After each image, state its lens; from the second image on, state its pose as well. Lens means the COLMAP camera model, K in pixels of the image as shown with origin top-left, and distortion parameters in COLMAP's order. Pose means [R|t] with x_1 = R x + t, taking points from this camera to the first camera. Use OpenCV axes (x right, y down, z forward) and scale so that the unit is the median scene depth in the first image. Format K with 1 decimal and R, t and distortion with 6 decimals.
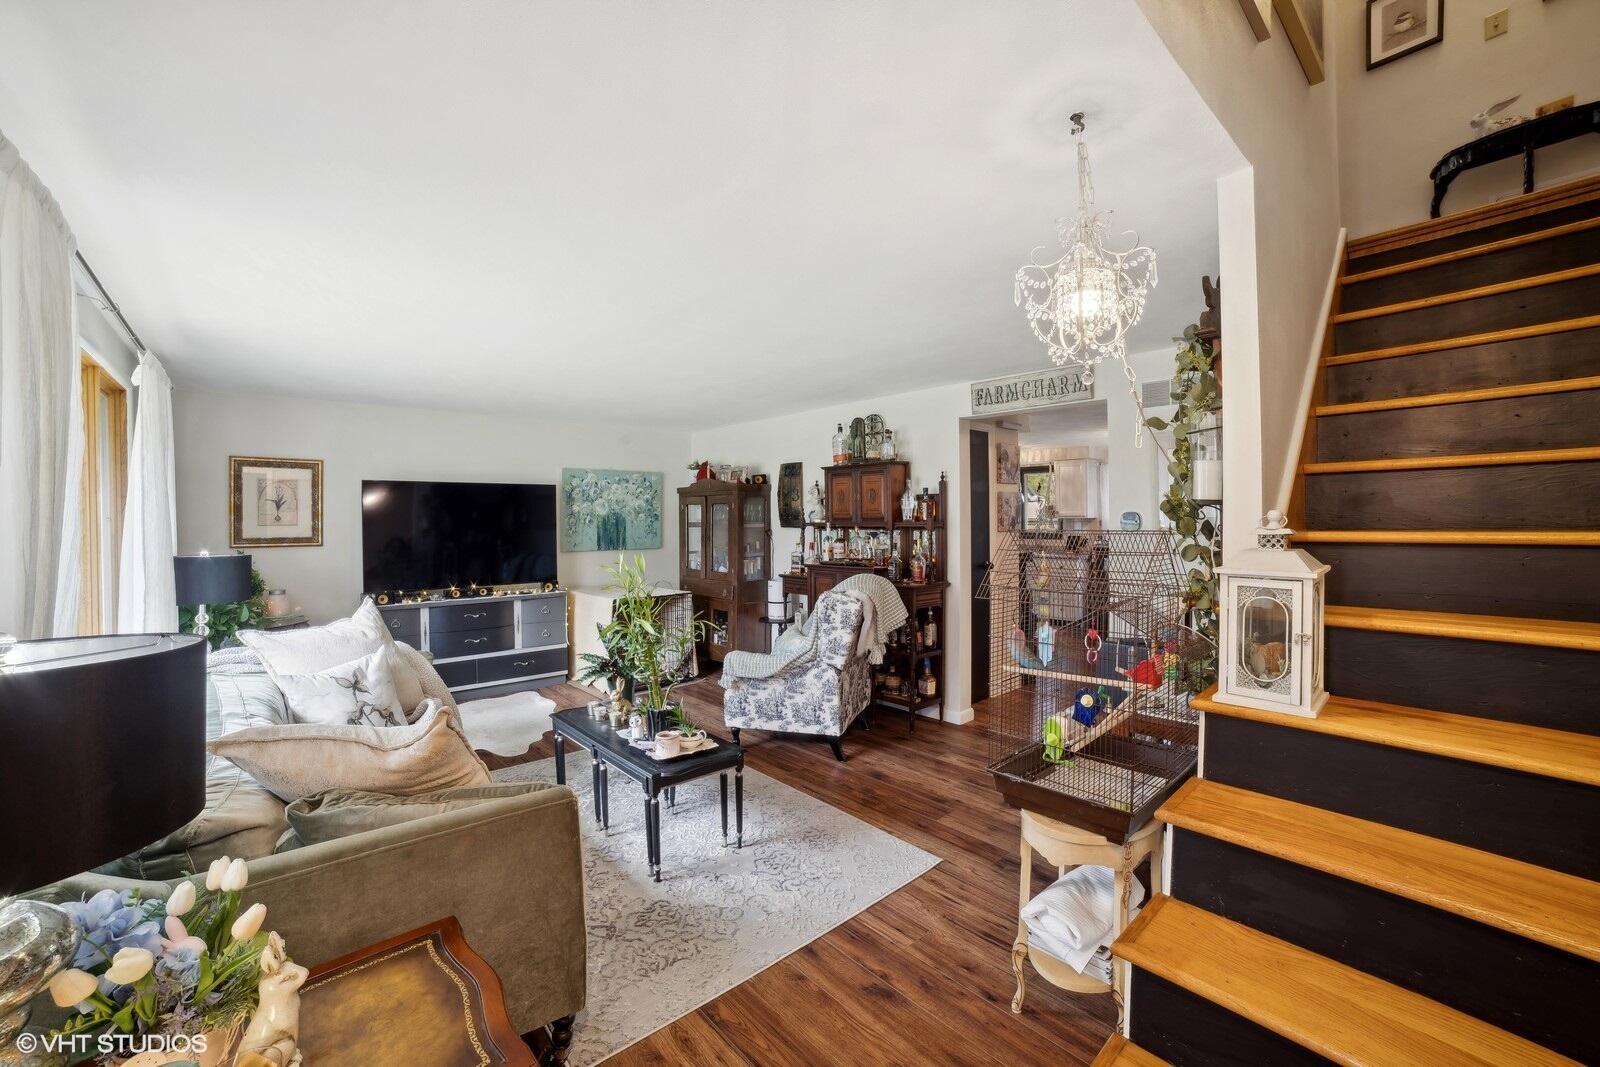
lens RADIAL K [[621.5, 0, 800.0], [0, 621.5, 533.5], [0, 0, 1]] dist [-0.105903, 0.044246]
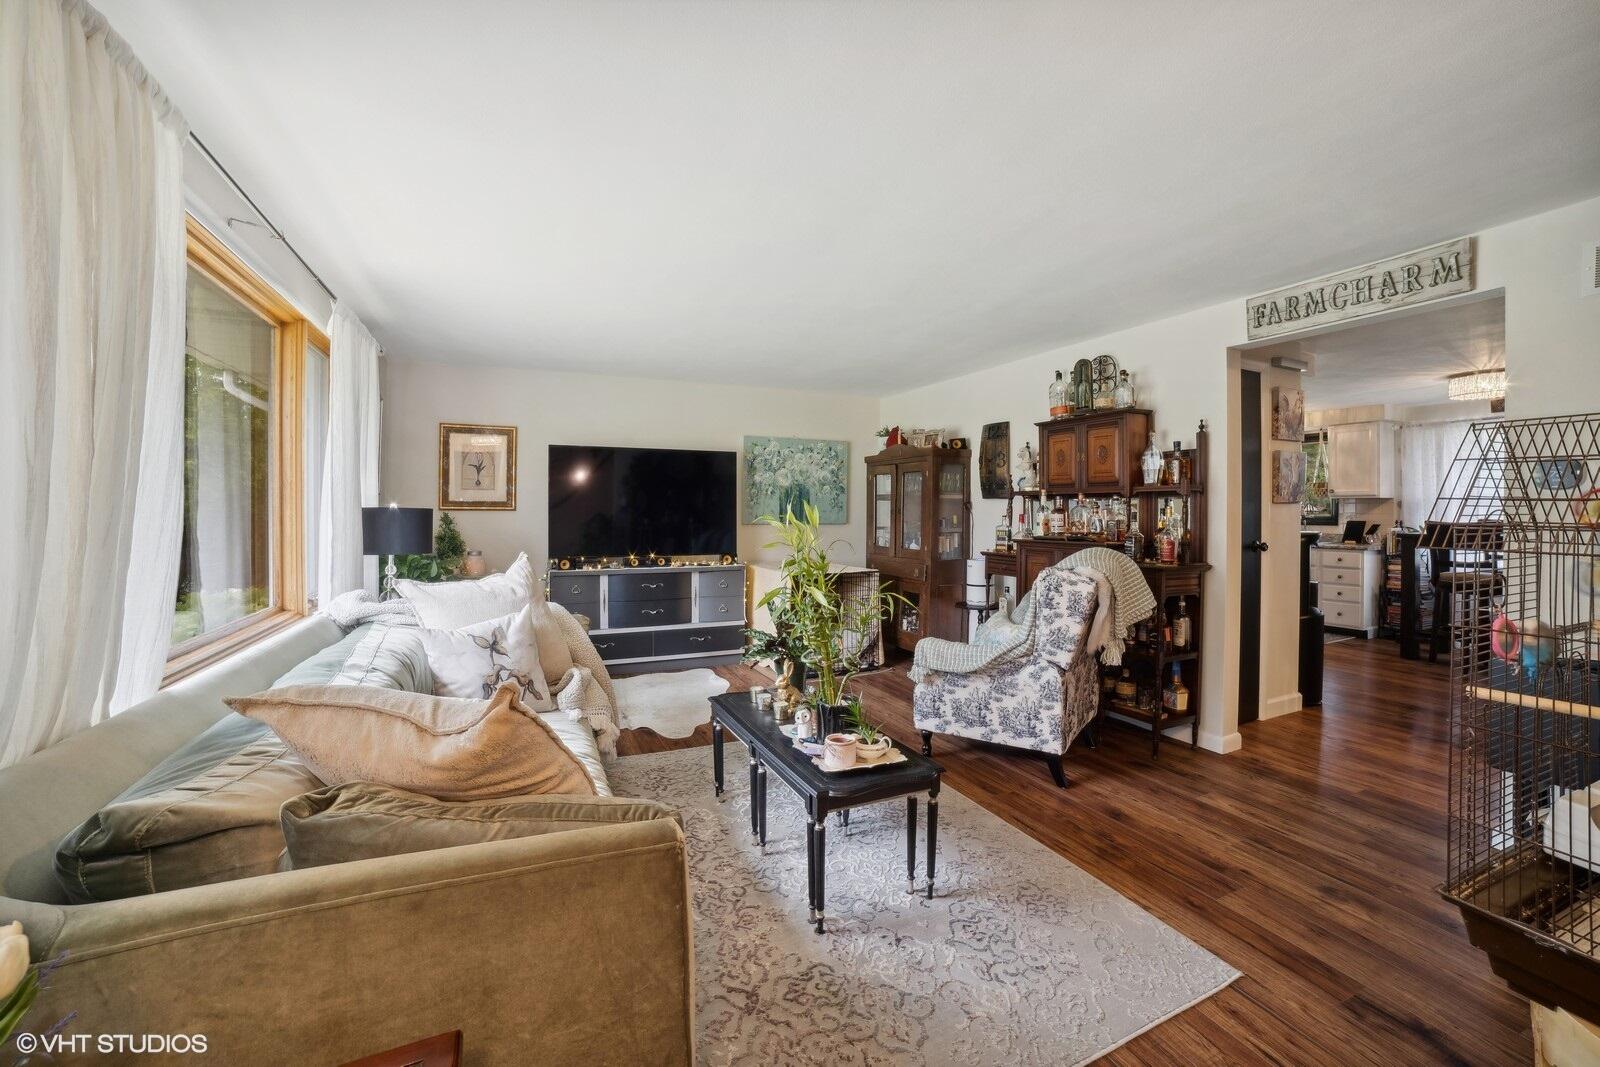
lens RADIAL K [[638.5, 0, 795.7], [0, 638.5, 509.1], [0, 0, 1]] dist [-0.099764, 0.038452]
pose [[0.953488, 0.010443, -0.301249, -0.022752], [-0.015078, 0.999801, -0.013065, 0.033670], [0.301053, 0.017000, 0.953456, 0.144667]]
